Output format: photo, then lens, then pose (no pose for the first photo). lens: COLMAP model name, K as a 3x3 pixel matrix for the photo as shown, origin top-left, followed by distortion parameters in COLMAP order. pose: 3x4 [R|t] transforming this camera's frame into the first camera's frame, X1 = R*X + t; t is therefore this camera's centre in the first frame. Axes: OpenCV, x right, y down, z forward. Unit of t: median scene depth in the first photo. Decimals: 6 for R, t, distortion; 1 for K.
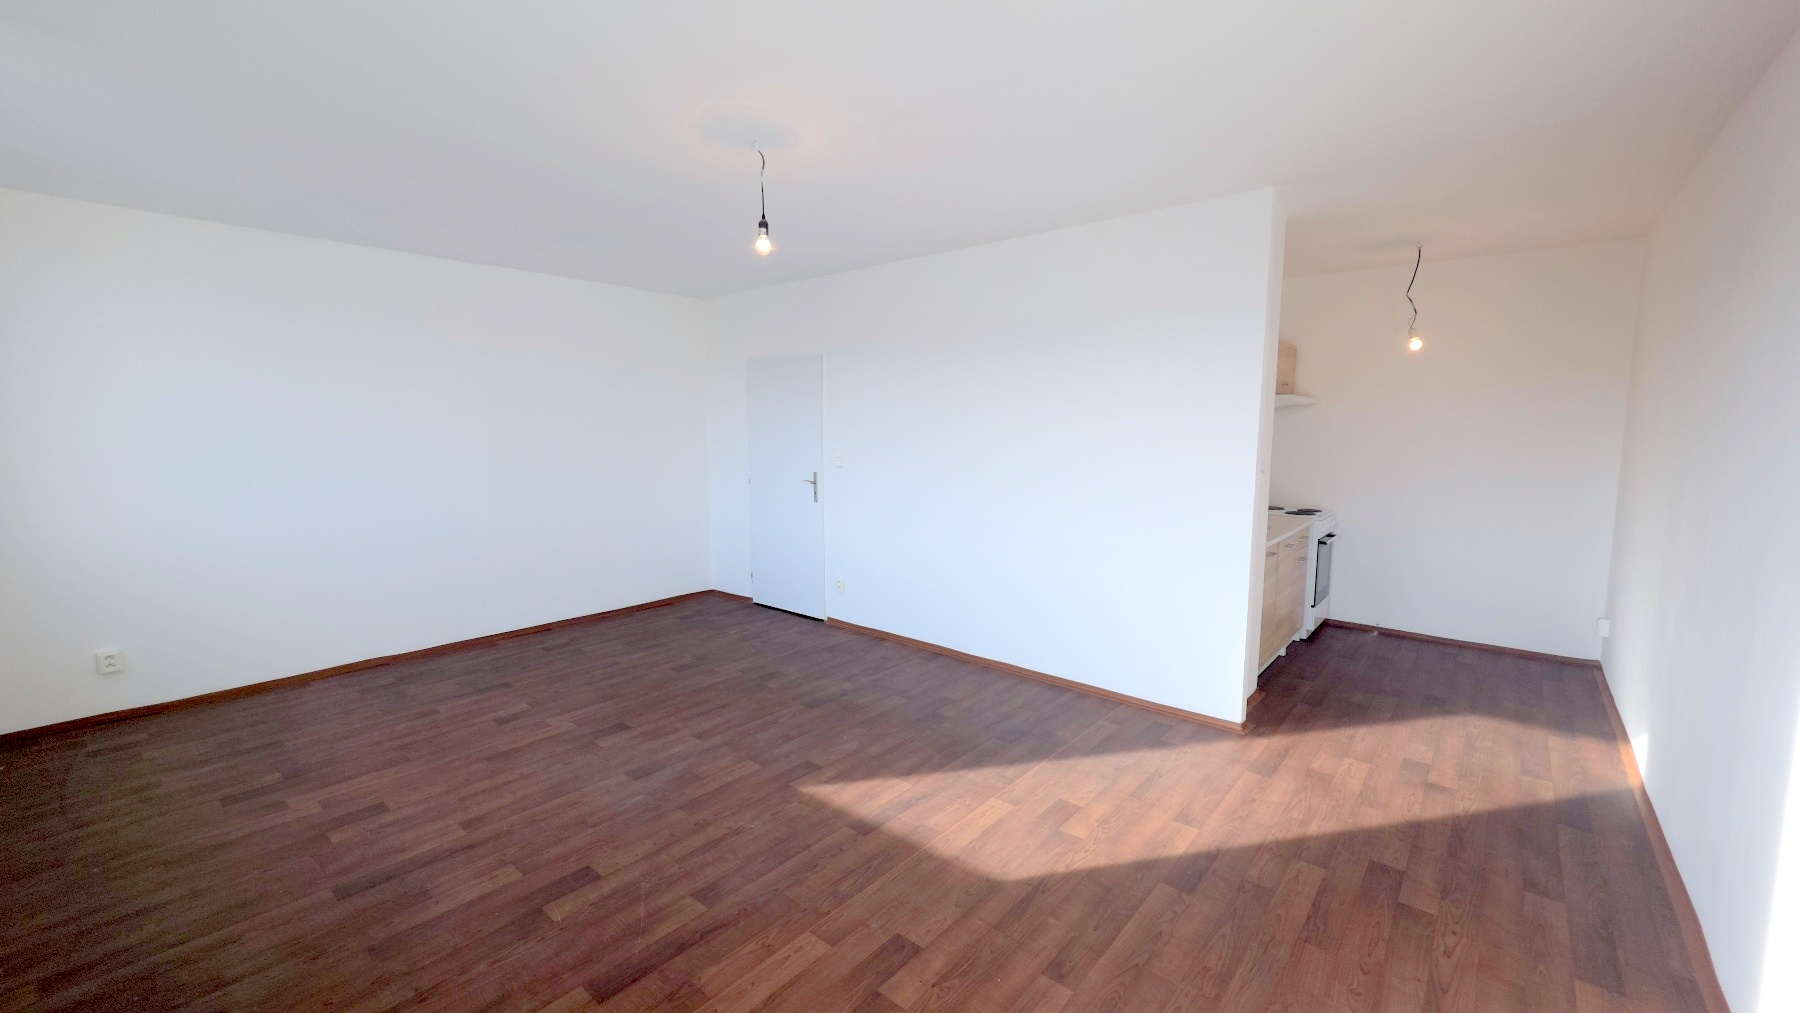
lens RADIAL K [[716.6, 0, 900.0], [0, 716.6, 506.5], [0, 0, 1]] dist [0.000374, -0.000417]
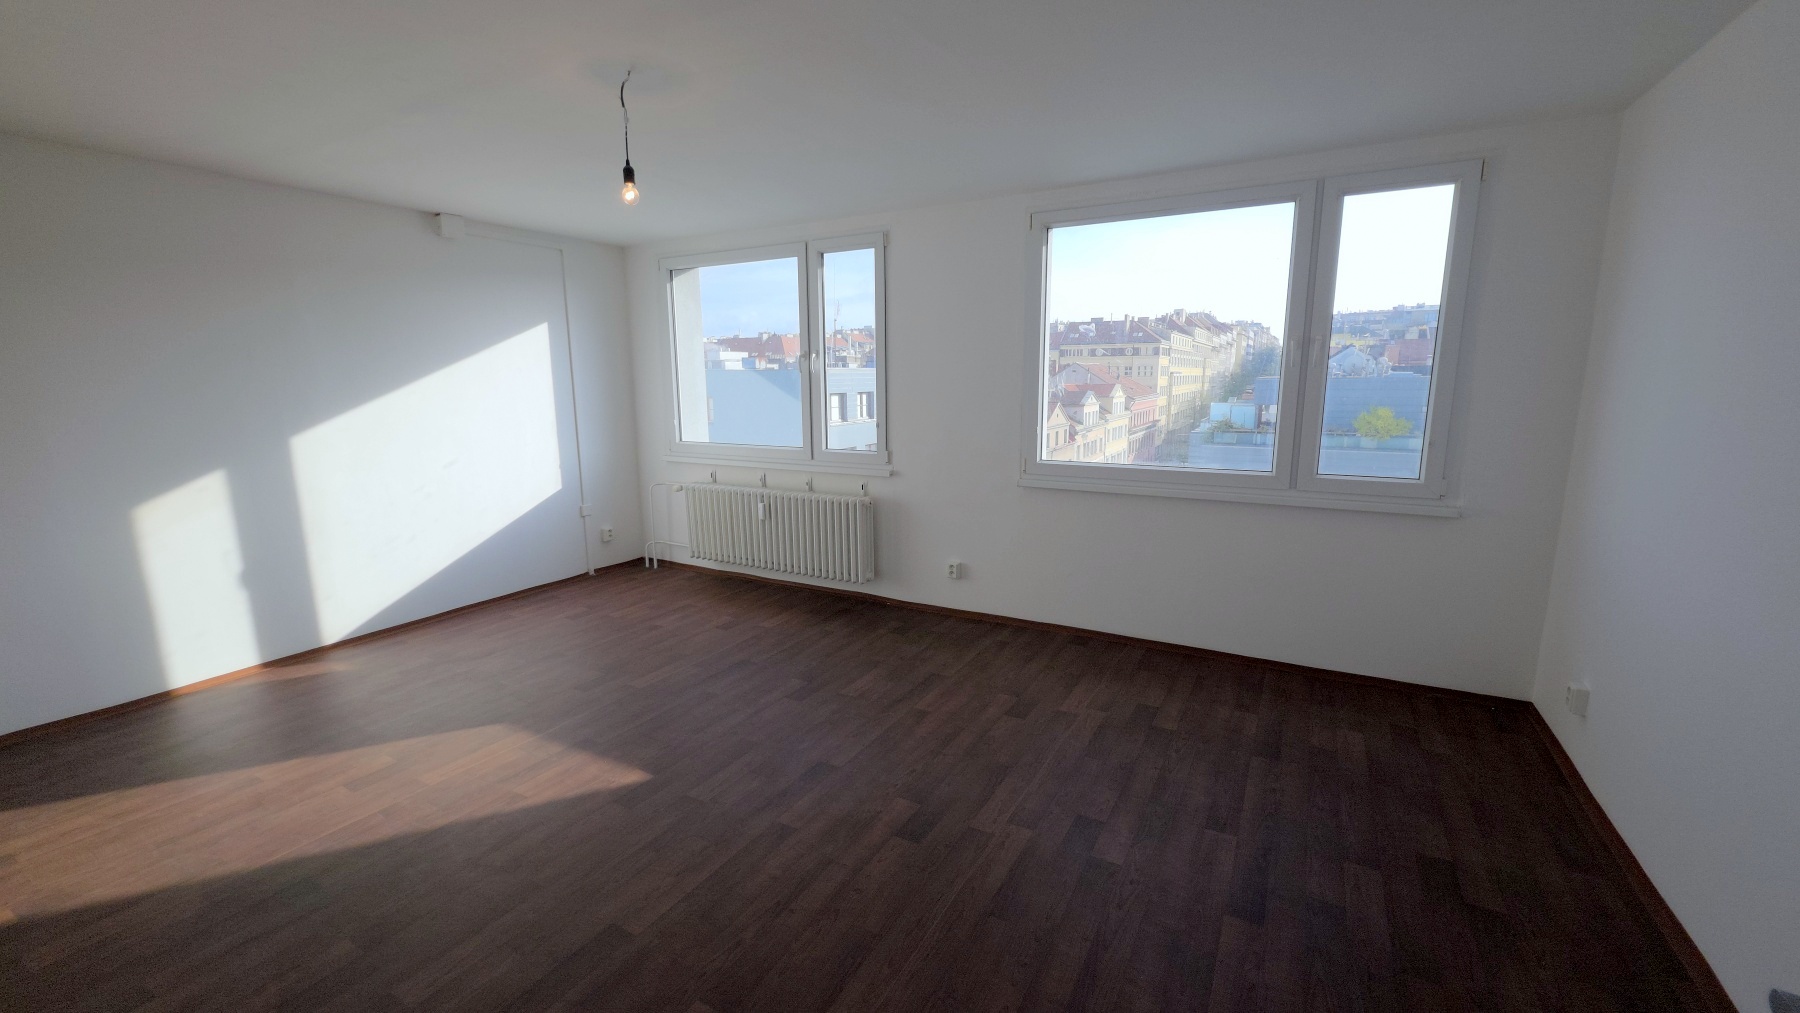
lens RADIAL K [[716.6, 0, 900.0], [0, 716.6, 506.5], [0, 0, 1]] dist [0.000374, -0.000417]
pose [[-0.983364, 0.037619, -0.177706, -0.313820], [-0.014729, 0.958584, 0.284429, -0.221278], [0.181046, 0.282315, -0.942083, 1.815422]]
